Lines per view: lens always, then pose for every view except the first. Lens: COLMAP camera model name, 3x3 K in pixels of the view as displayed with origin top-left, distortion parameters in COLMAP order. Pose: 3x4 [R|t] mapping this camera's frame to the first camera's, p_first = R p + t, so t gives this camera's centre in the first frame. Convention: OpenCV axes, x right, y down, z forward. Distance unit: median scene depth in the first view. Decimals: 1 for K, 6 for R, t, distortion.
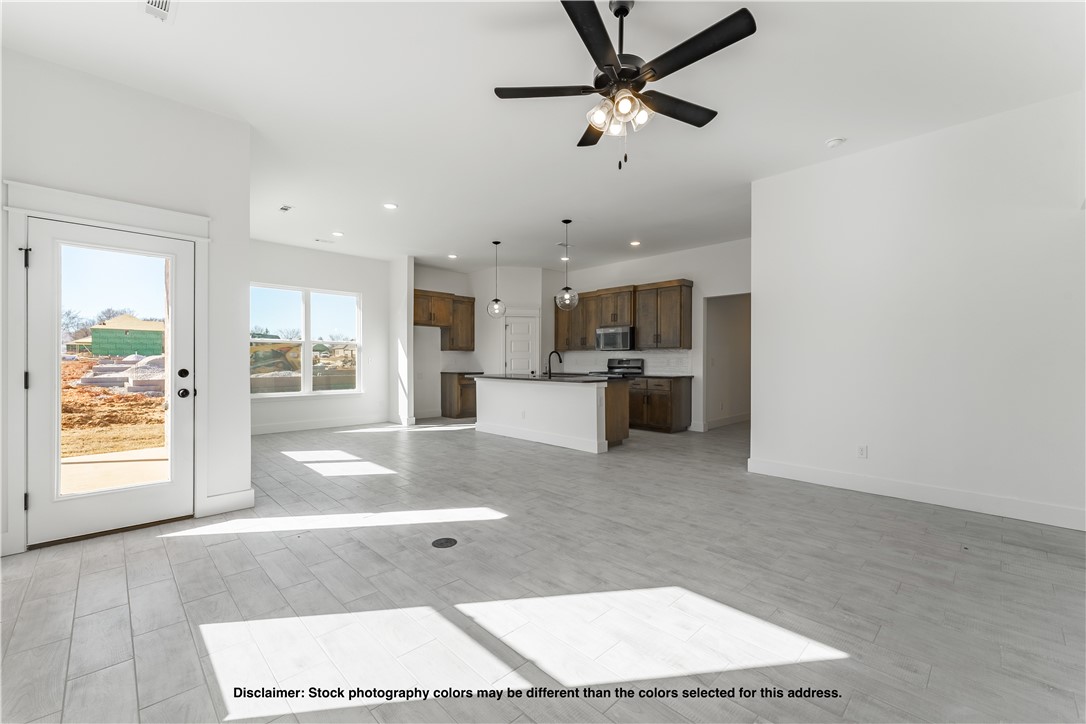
lens RADIAL K [[448.6, 0, 543.0], [0, 448.6, 362.0], [0, 0, 1]] dist [0.001718, 0.000093]
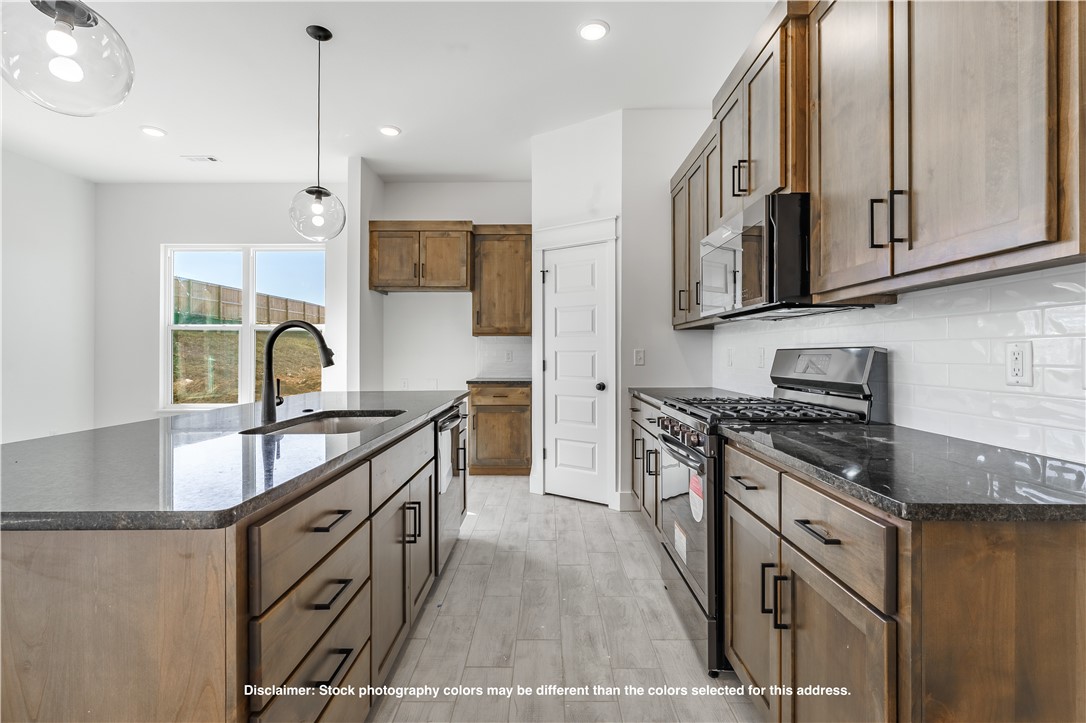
lens RADIAL K [[501.3, 0, 543.9], [0, 501.3, 349.6], [0, 0, 1]] dist [-0.000601, -0.000065]
pose [[0.711335, -0.009308, -0.702792, 0.279844], [-0.000039, 0.999912, -0.013282, -0.003261], [0.702853, 0.009475, 0.711272, 0.756370]]
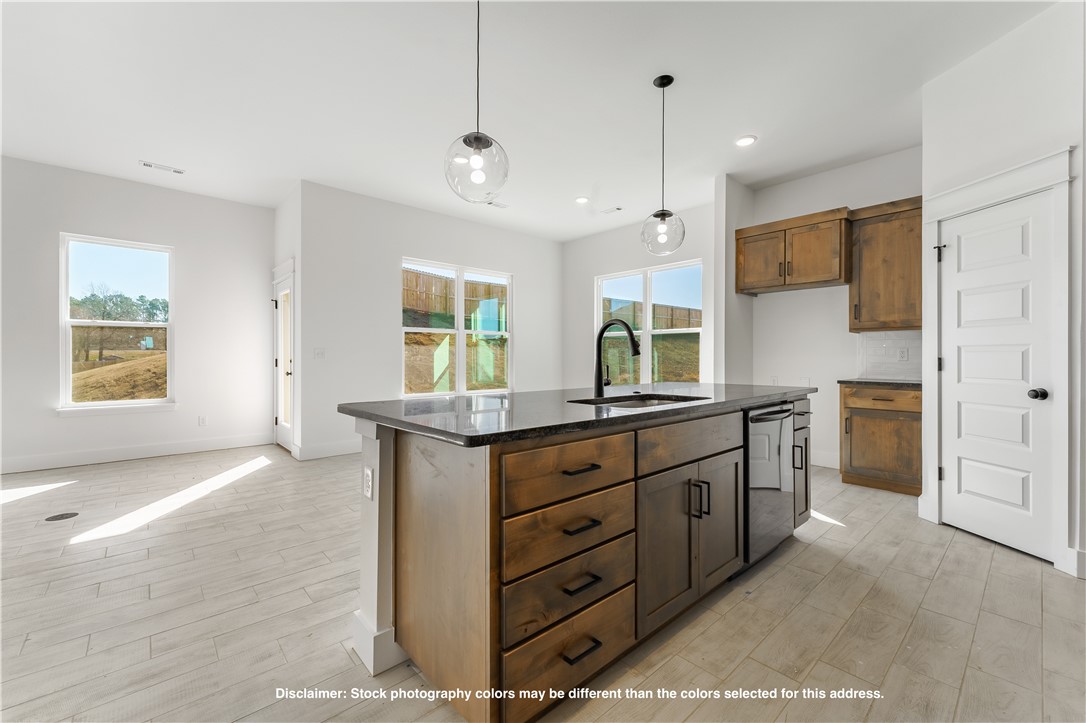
lens RADIAL K [[442.7, 0, 544.9], [0, 442.7, 356.2], [0, 0, 1]] dist [0.003293, 0.000307]
pose [[-0.040453, -0.004514, -0.999171, 0.299049], [-0.006714, 0.999968, -0.004246, 0.003775], [0.999159, 0.006537, -0.040482, 0.812899]]
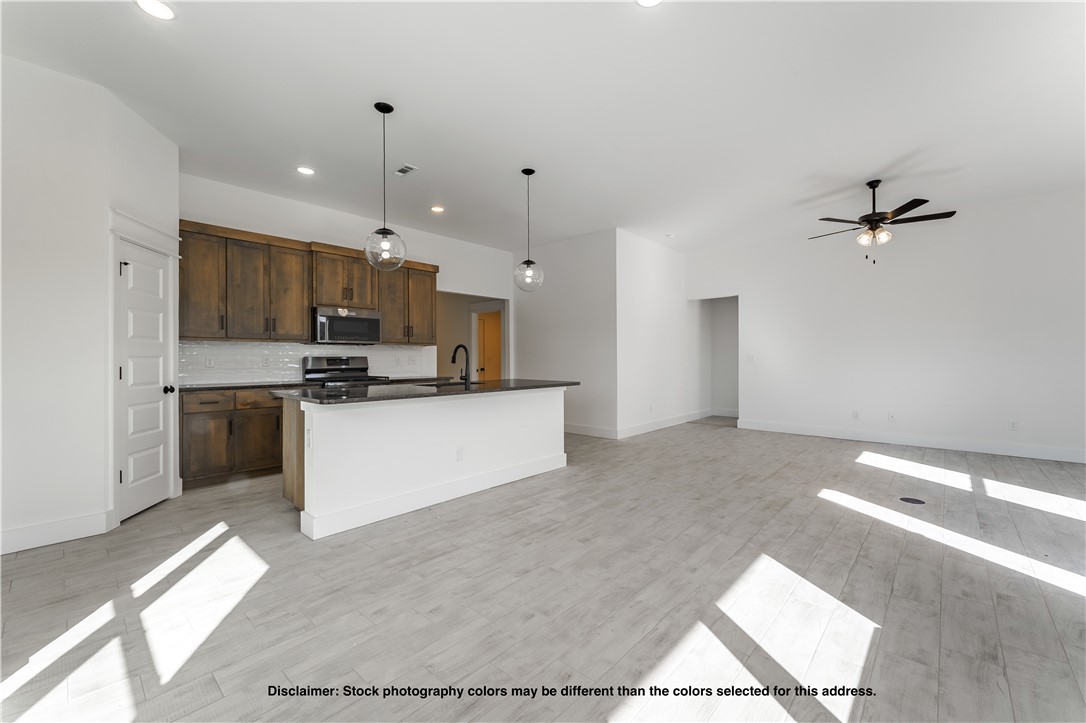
lens RADIAL K [[440.3, 0, 545.0], [0, 440.3, 356.6], [0, 0, 1]] dist [0.004189, 0.000528]
pose [[-0.061119, 0.000964, 0.998130, -0.517044], [0.007610, 0.999971, -0.000499, -0.005068], [-0.998102, 0.007565, -0.061124, 0.776756]]
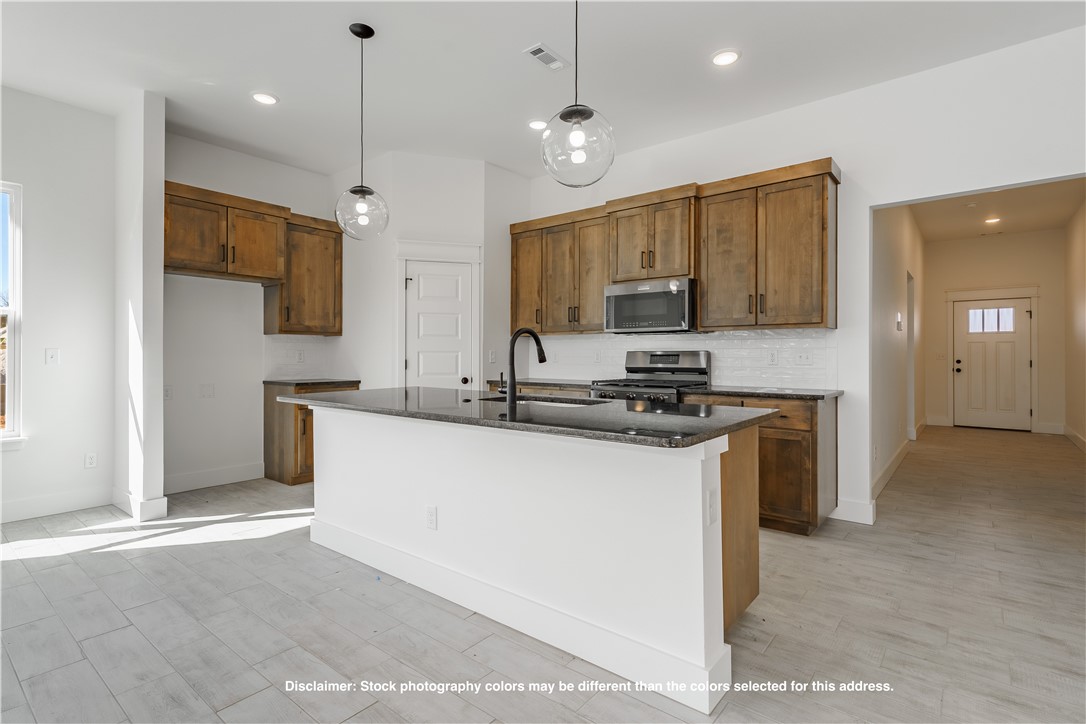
lens RADIAL K [[528.6, 0, 546.0], [0, 528.6, 351.4], [0, 0, 1]] dist [0.008778, -0.000165]
pose [[0.992801, -0.001260, 0.119768, -0.006281], [0.002450, 0.999949, -0.009794, -0.002042], [-0.119749, 0.010017, 0.992754, 0.501528]]
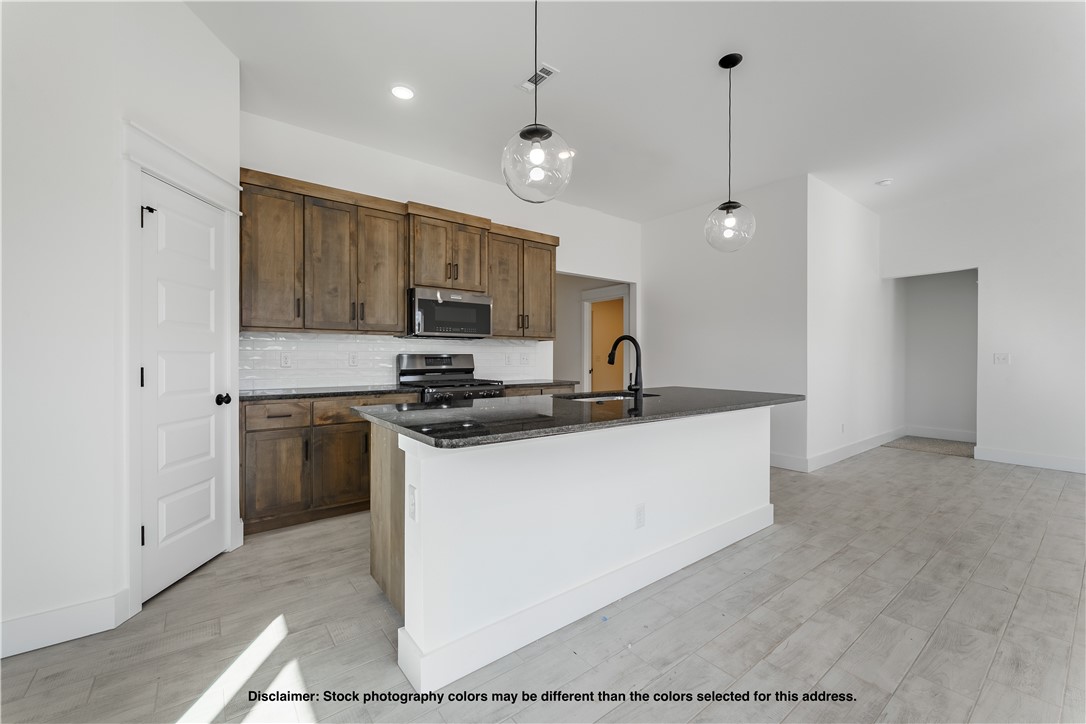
lens RADIAL K [[442.7, 0, 544.9], [0, 442.7, 356.7], [0, 0, 1]] dist [0.003293, 0.000307]
pose [[0.110305, -0.001870, 0.993896, -0.328852], [0.003663, 0.999992, 0.001475, -0.004783], [-0.993891, 0.003478, 0.110311, 0.870260]]
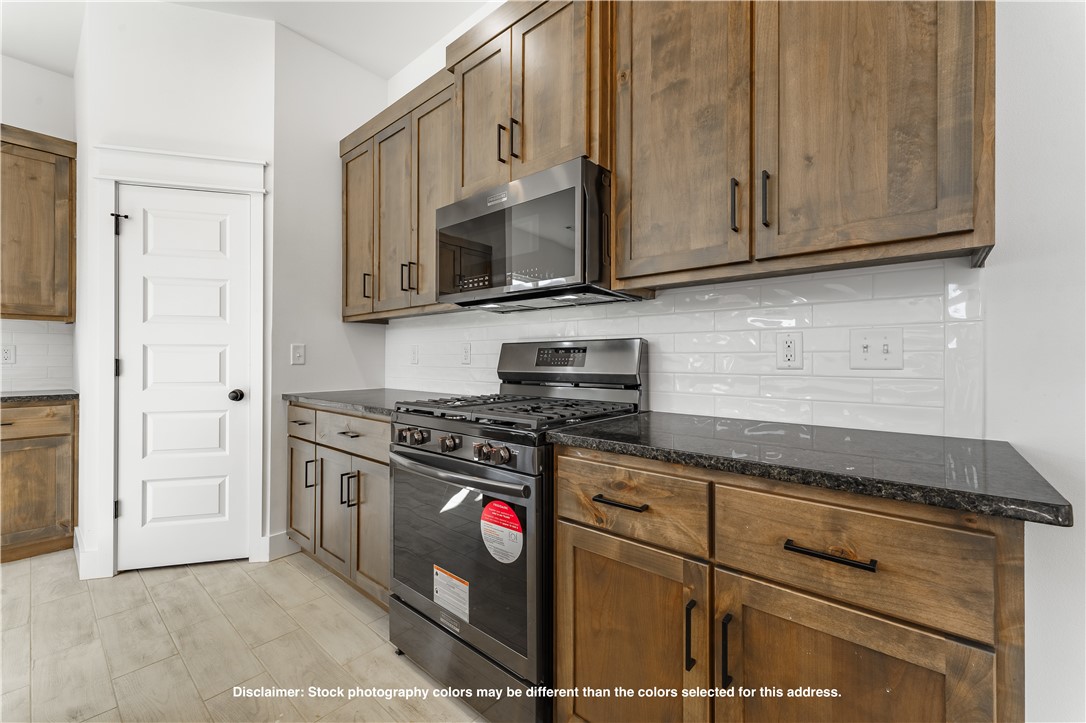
lens RADIAL K [[440.3, 0, 545.0], [0, 440.3, 356.6], [0, 0, 1]] dist [0.004189, 0.000528]
pose [[0.996194, -0.001815, 0.087150, 0.161568], [0.002672, 0.999949, -0.009727, 0.003105], [-0.087128, 0.009923, 0.996148, 0.819547]]
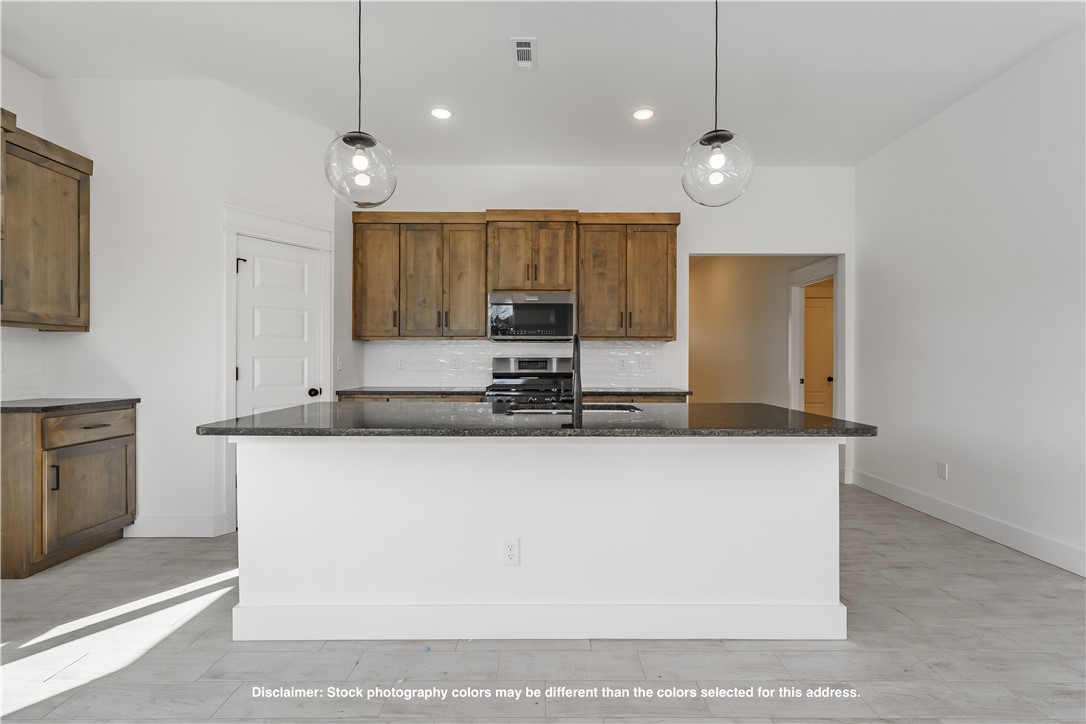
lens RADIAL K [[484.9, 0, 545.9], [0, 484.9, 360.8], [0, 0, 1]] dist [0.004443, 0.000109]
pose [[0.695018, -0.002339, 0.718989, -0.212498], [0.002679, 0.999996, 0.000664, -0.004189], [-0.718987, 0.001465, 0.695022, 0.646338]]
